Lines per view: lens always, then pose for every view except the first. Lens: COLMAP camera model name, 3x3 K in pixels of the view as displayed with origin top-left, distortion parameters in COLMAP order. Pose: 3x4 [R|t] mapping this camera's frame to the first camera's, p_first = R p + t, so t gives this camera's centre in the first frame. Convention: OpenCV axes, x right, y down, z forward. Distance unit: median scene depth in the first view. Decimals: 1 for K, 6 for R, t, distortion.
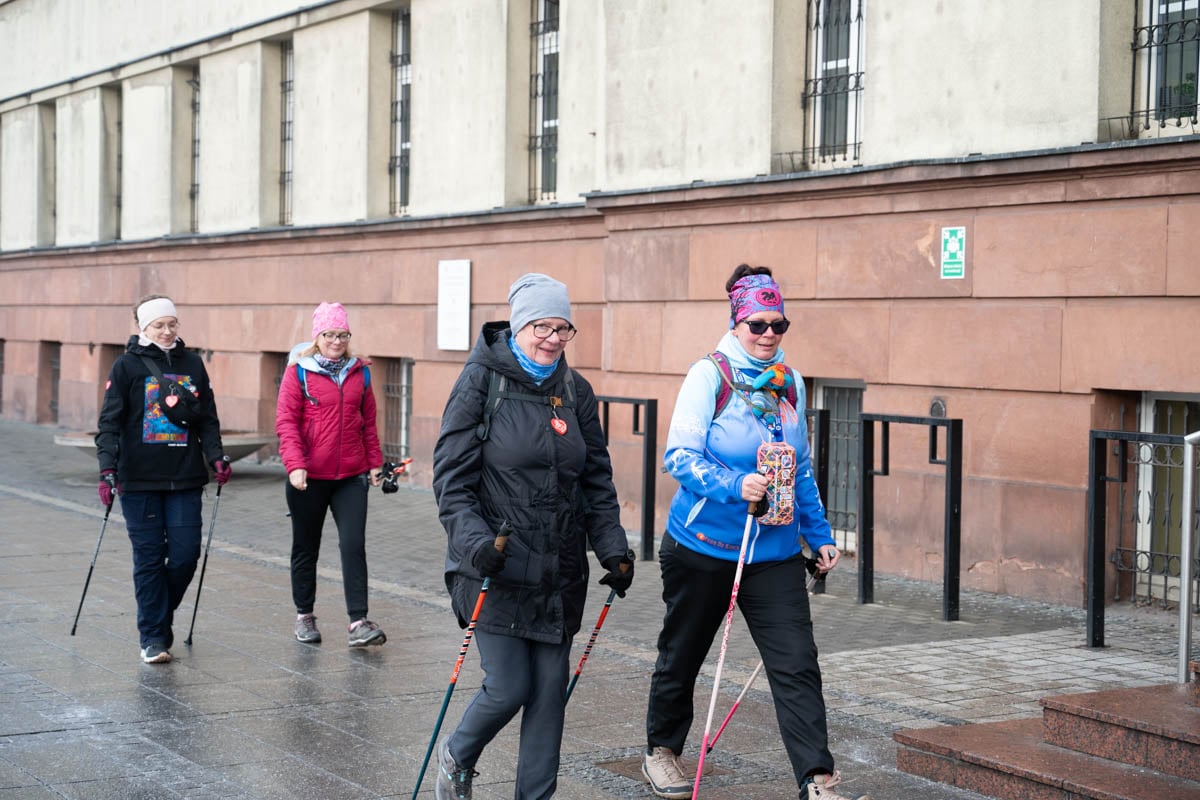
lens RADIAL K [[2067.3, 0, 572.1], [0, 2067.3, 400.4], [0, 0, 1]] dist [0.045061, 0.077292]
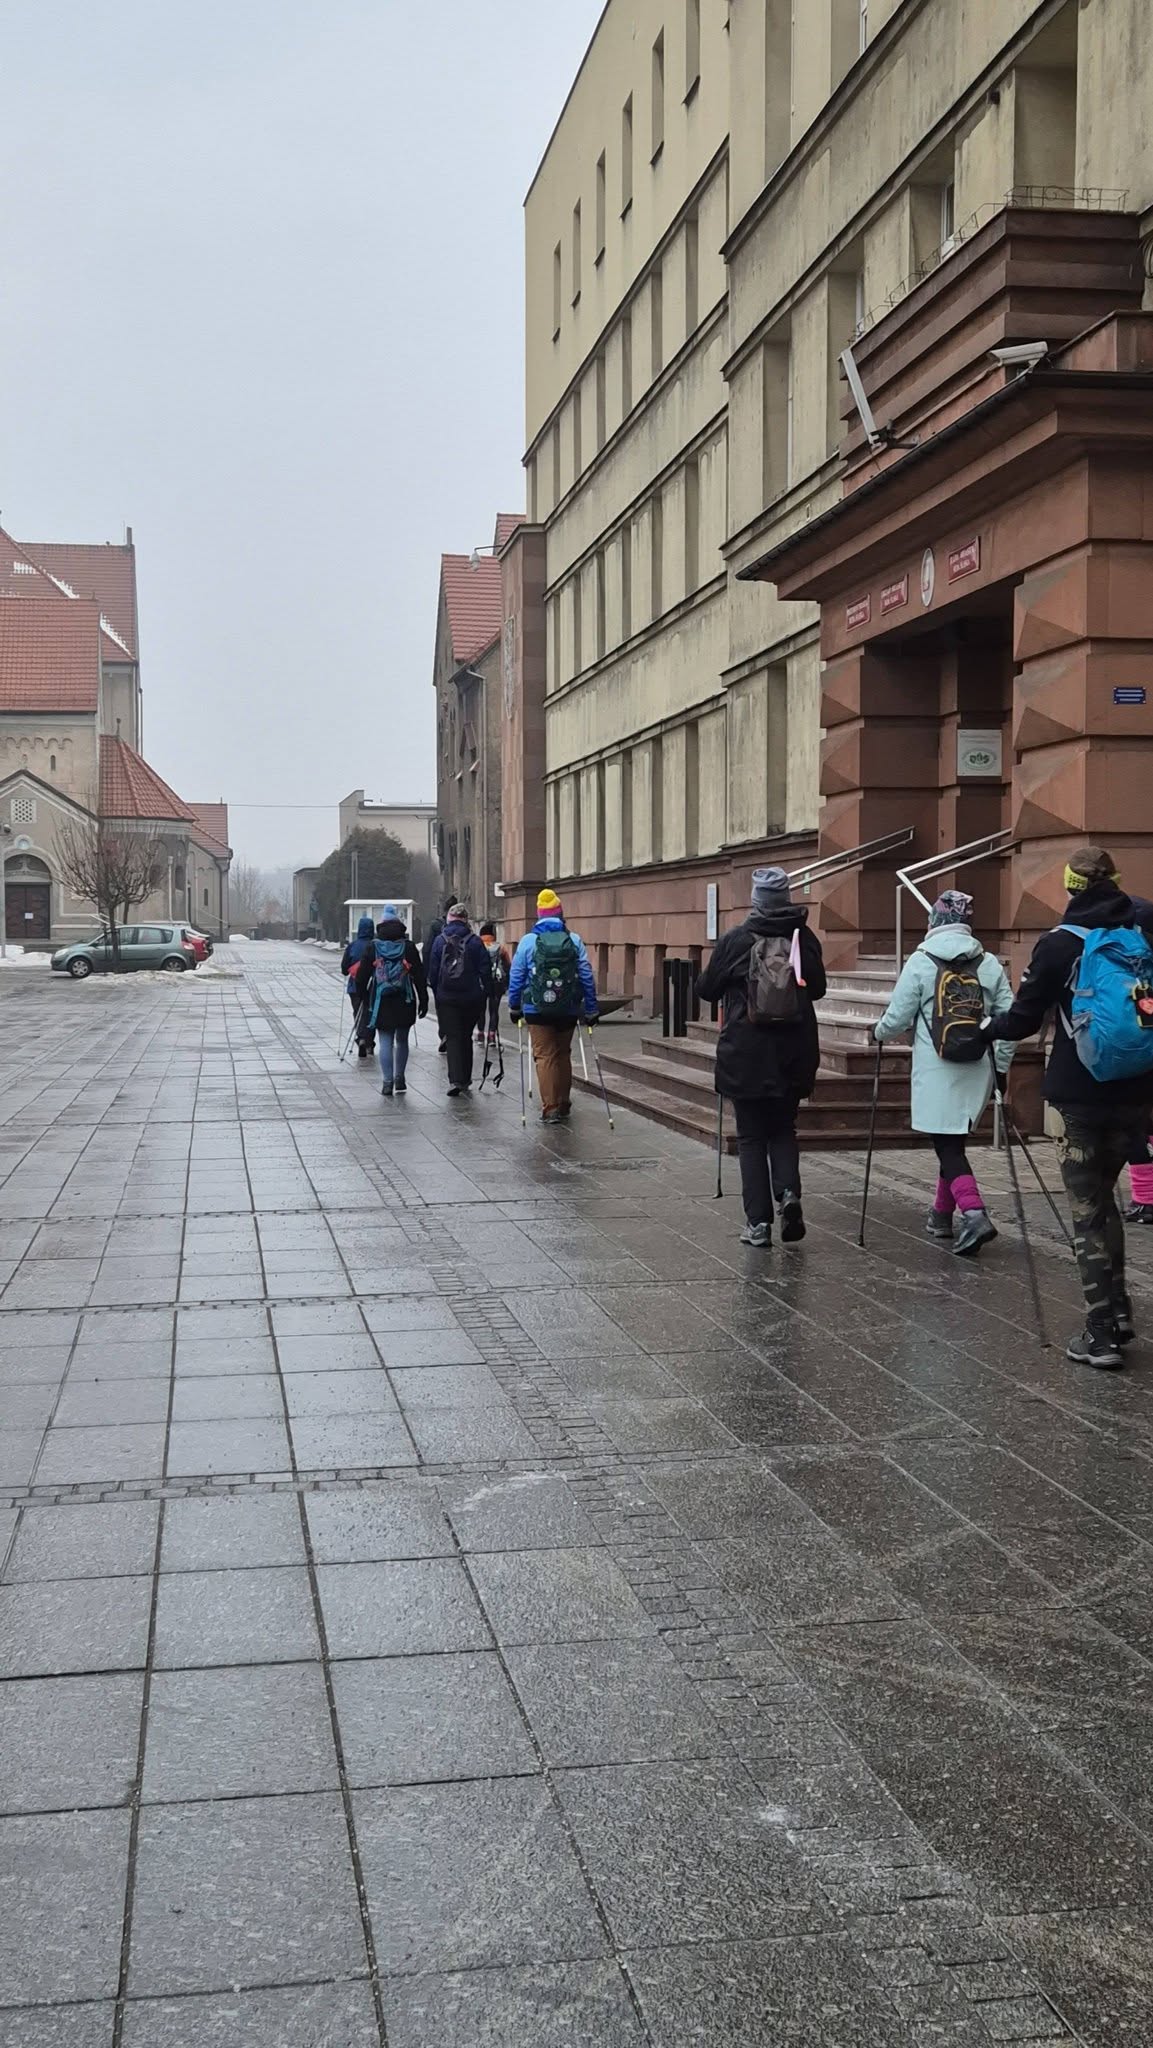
lens RADIAL K [[2373.5, 0, 576.5], [0, 2373.5, 1024.0], [0, 0, 1]] dist [0.081812, -0.017164]
pose [[0.926749, -0.000570, -0.375681, 0.535815], [0.000072, 0.999999, -0.001341, 0.042976], [0.375682, 0.001215, 0.926748, -0.742776]]
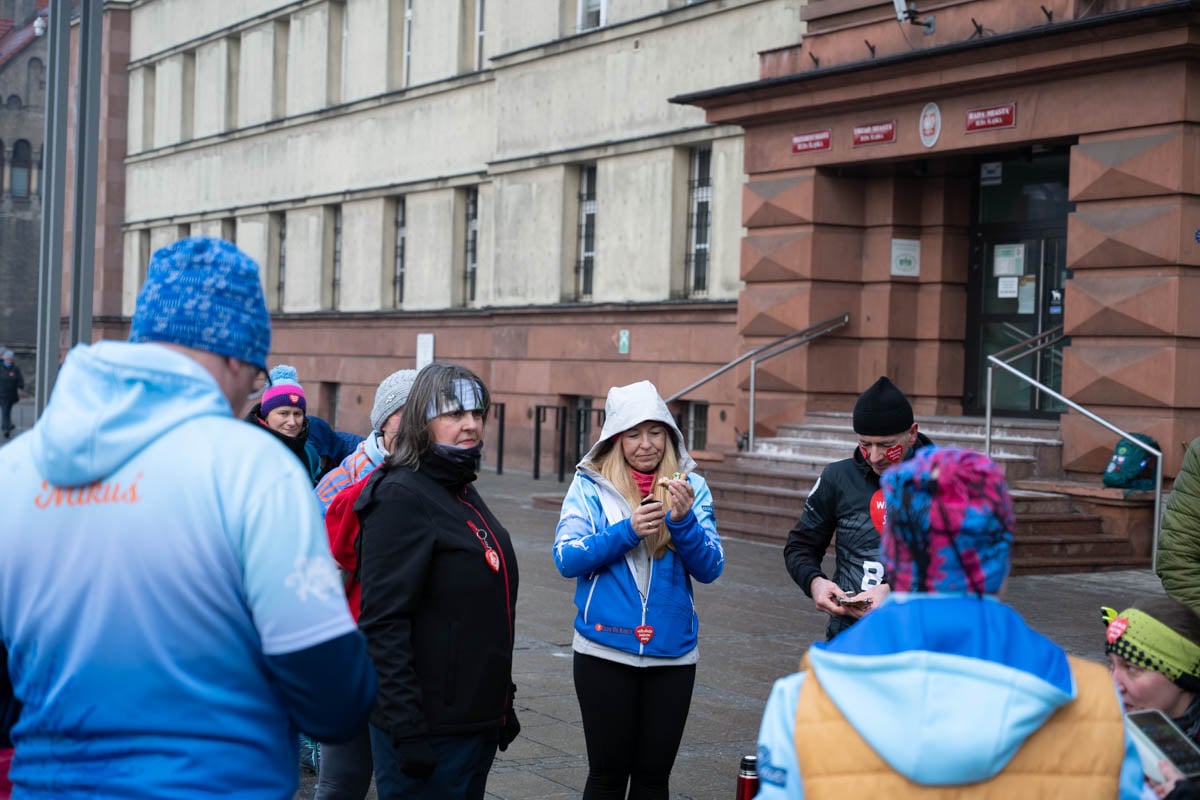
lens RADIAL K [[2032.0, 0, 598.5], [0, 2032.0, 422.7], [0, 0, 1]] dist [0.028121, 0.160777]
pose [[0.999911, 0.013327, 0.000582, 0.101993], [-0.013321, 0.999878, -0.008206, 0.026644], [-0.000691, 0.008198, 0.999966, -0.867845]]
